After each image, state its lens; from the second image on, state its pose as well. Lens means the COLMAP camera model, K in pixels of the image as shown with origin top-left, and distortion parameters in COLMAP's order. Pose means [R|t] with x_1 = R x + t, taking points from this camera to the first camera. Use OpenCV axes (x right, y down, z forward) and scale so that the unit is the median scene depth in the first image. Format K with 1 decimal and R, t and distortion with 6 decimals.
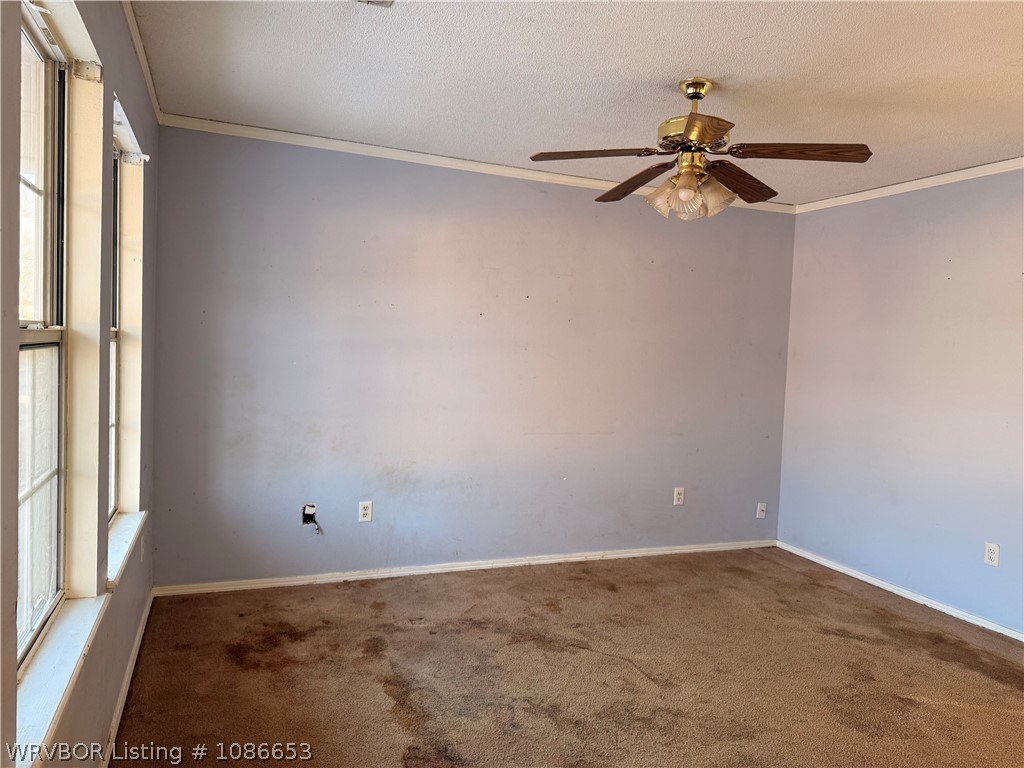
lens RADIAL K [[711.6, 0, 509.6], [0, 711.6, 381.5], [0, 0, 1]] dist [0.092430, -0.121858]
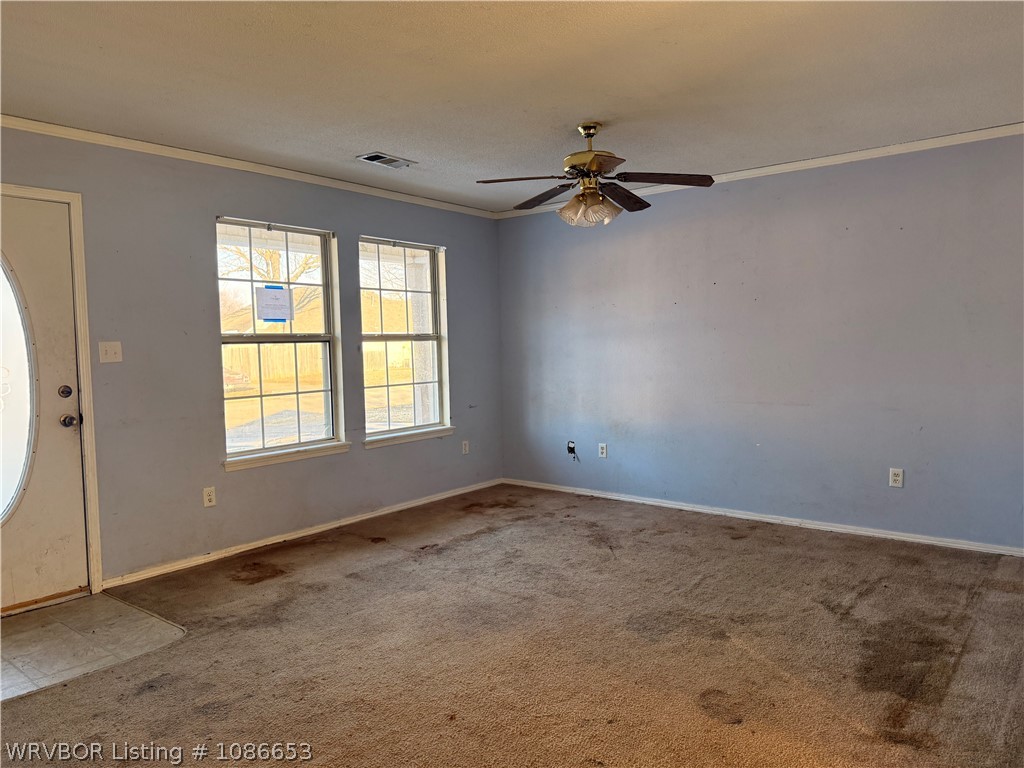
lens RADIAL K [[711.6, 0, 509.6], [0, 711.6, 381.5], [0, 0, 1]] dist [0.092430, -0.121858]
pose [[0.482669, -0.004682, -0.875790, 1.014635], [0.001795, 0.999989, -0.004356, 0.051920], [0.875801, 0.000531, 0.482673, 0.156189]]
